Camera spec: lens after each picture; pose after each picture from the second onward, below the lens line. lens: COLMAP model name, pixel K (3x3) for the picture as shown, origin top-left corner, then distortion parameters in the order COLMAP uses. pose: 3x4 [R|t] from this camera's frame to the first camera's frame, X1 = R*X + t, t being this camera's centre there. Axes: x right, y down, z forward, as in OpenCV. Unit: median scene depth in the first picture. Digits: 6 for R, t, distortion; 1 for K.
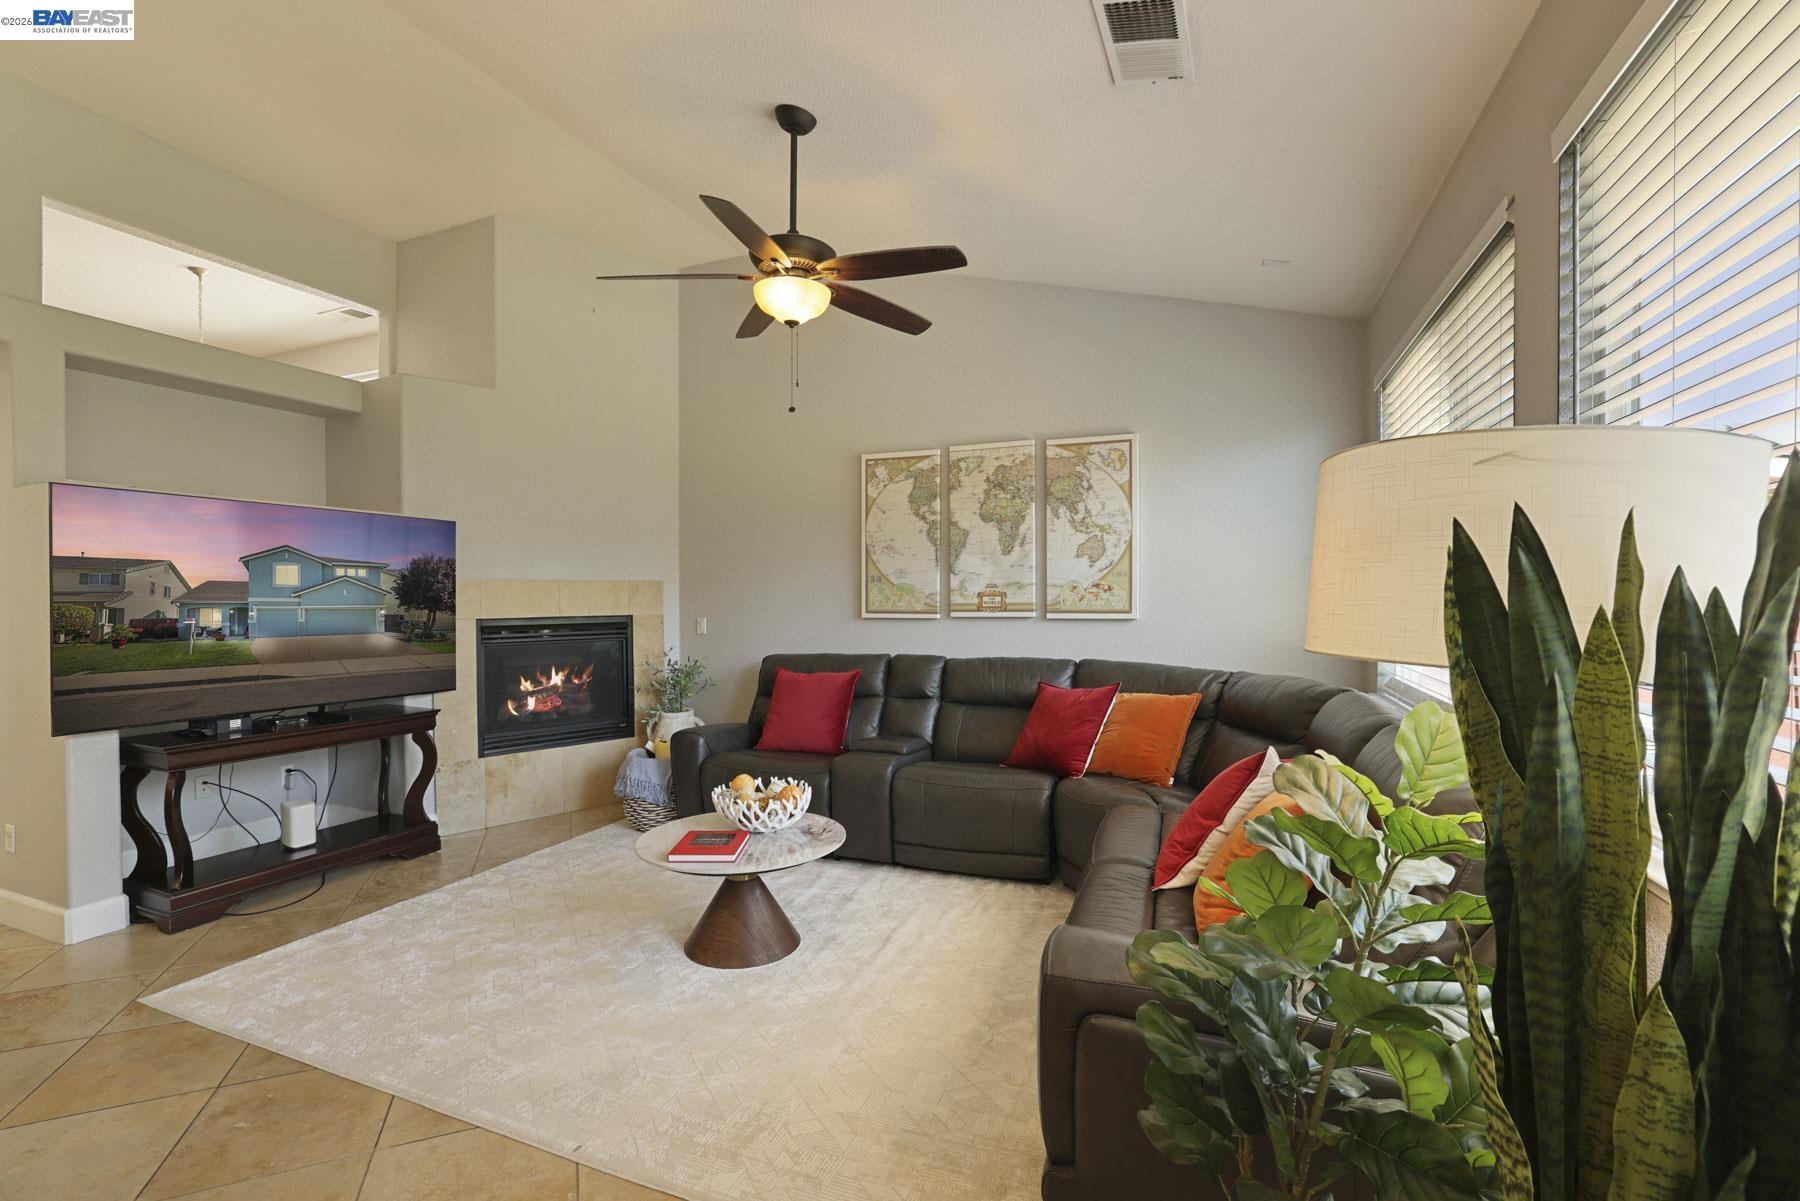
lens RADIAL K [[769.0, 0, 896.8], [0, 769.0, 609.5], [0, 0, 1]] dist [-0.016006, 0.000970]
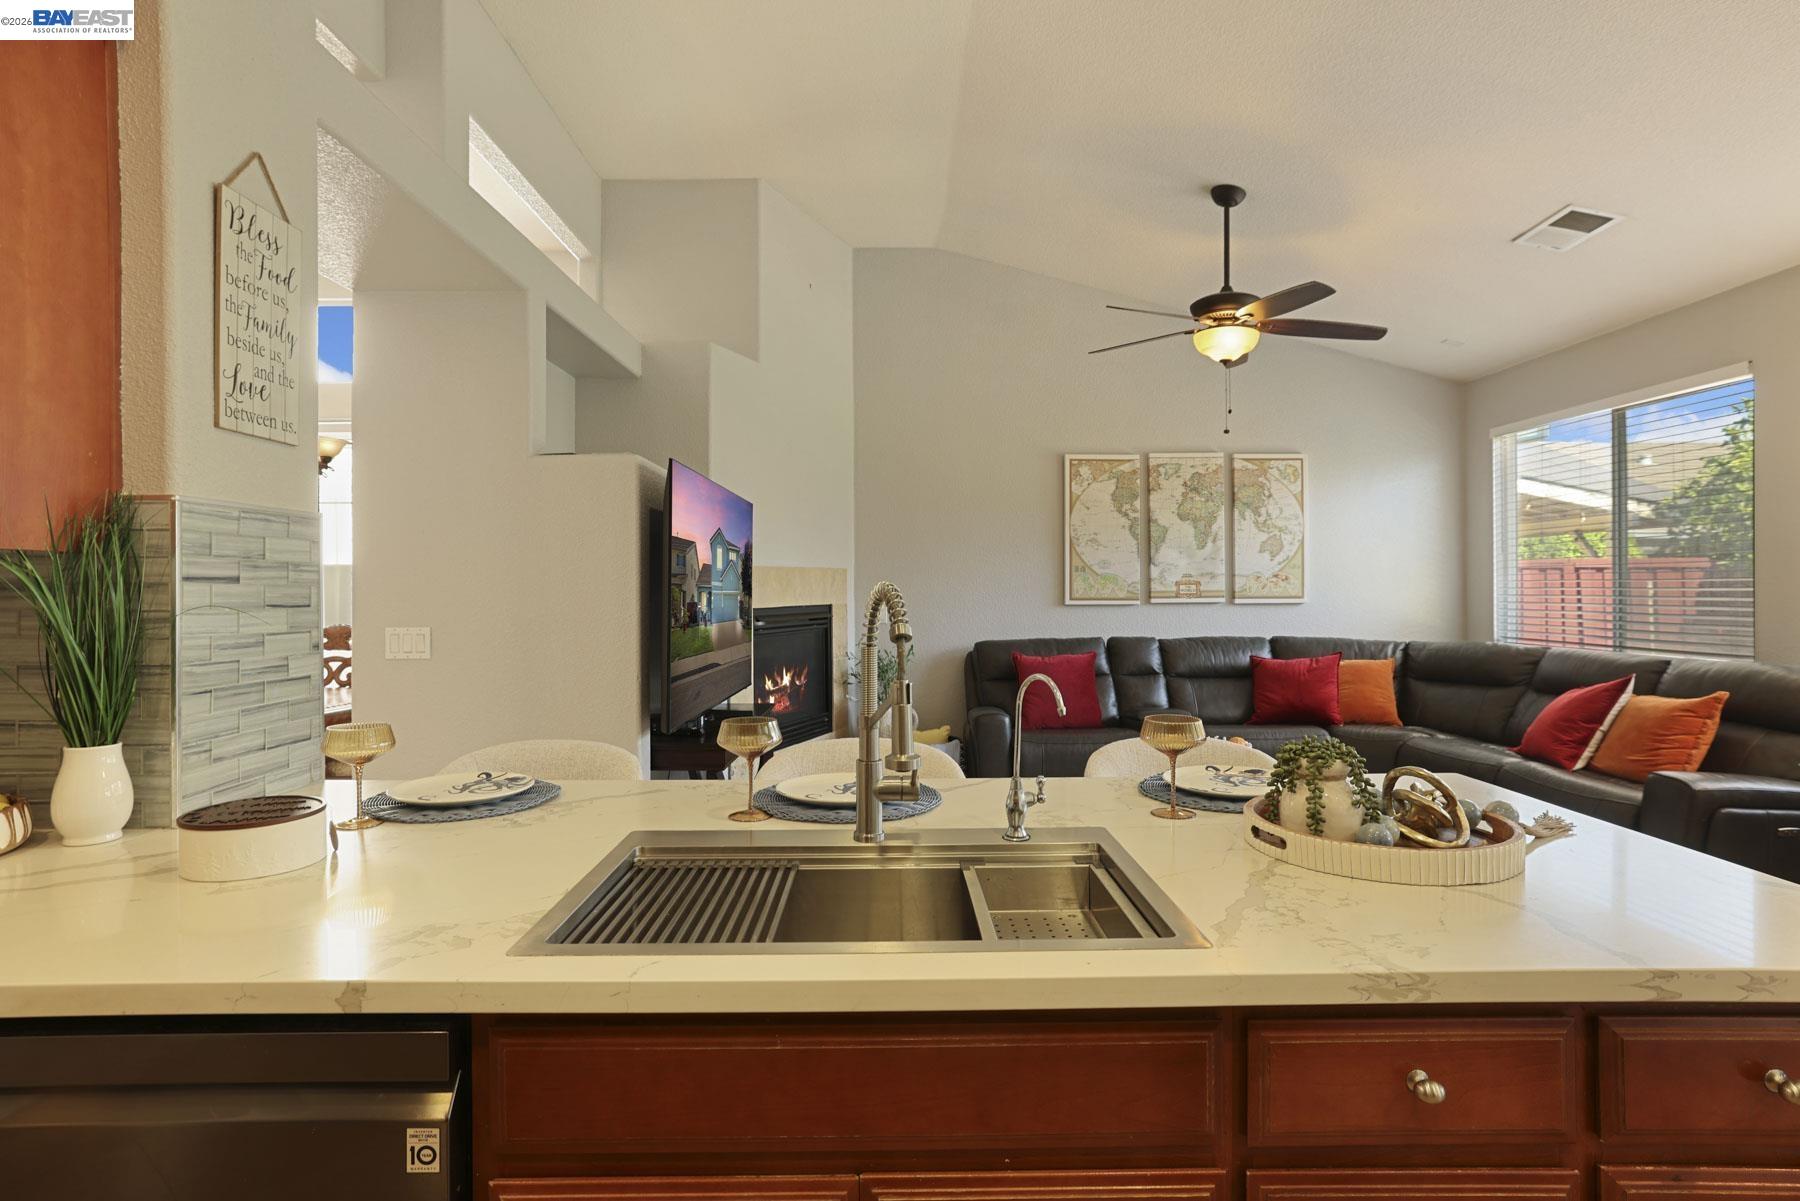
lens RADIAL K [[902.1, 0, 900.3], [0, 902.1, 592.0], [0, 0, 1]] dist [0.005373, -0.000070]
pose [[0.923017, -0.000702, 0.384757, -0.805868], [0.005979, 0.999904, -0.012519, 0.008231], [-0.384712, 0.013856, 0.922933, -0.090705]]
